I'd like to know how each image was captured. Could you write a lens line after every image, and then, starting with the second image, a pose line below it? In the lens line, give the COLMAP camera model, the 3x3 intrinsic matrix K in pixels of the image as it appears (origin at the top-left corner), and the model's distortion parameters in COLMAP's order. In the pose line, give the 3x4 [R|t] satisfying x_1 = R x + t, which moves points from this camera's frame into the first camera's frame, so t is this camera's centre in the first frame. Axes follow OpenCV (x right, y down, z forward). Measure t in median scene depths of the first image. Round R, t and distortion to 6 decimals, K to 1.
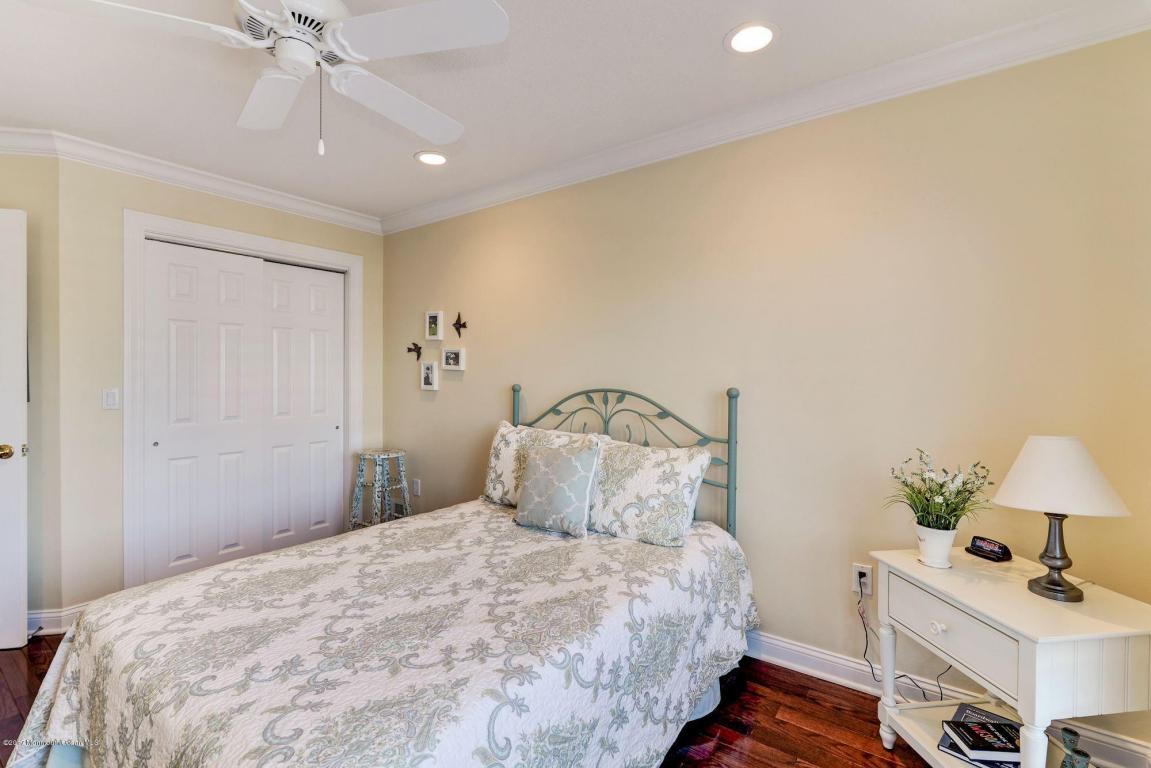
lens RADIAL K [[538.9, 0, 576.2], [0, 538.9, 380.1], [0, 0, 1]] dist [-0.000521, -0.002290]
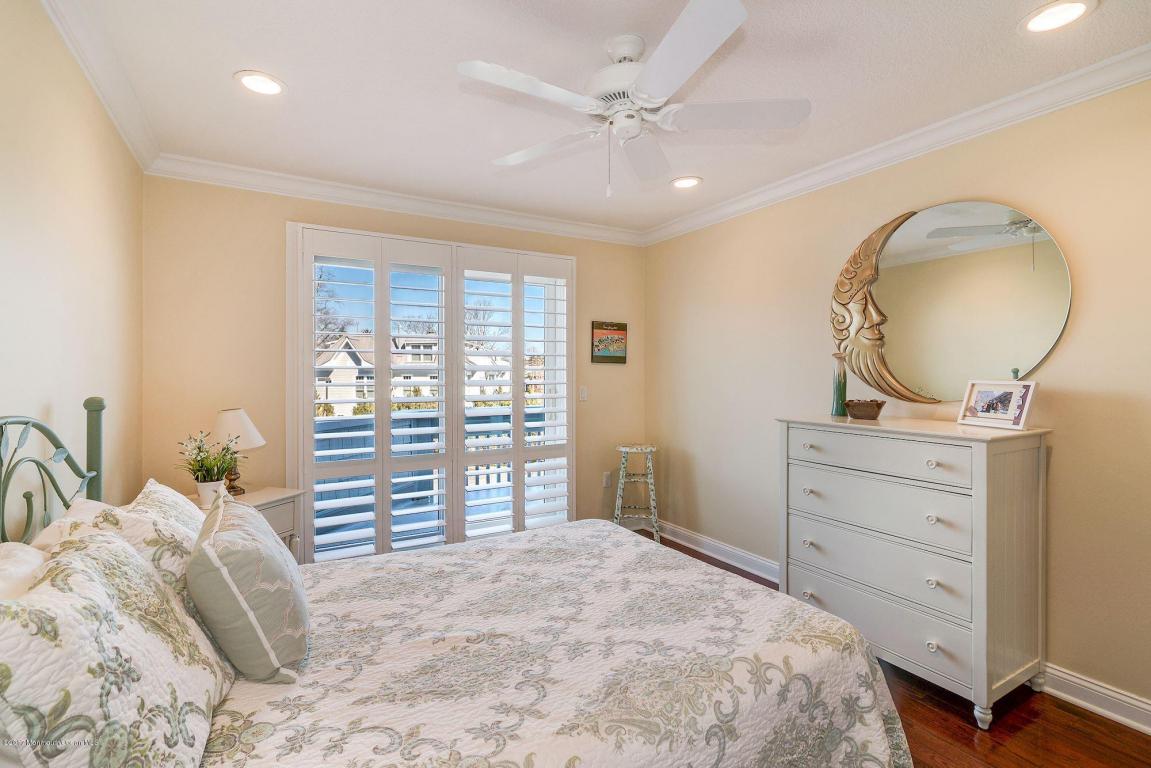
lens RADIAL K [[538.9, 0, 578.9], [0, 538.9, 380.9], [0, 0, 1]] dist [-0.000521, -0.002290]
pose [[-0.928648, -0.006489, 0.370905, -0.470637], [0.001880, 0.999752, 0.022198, -0.016488], [-0.370958, 0.021311, -0.928405, 1.179950]]
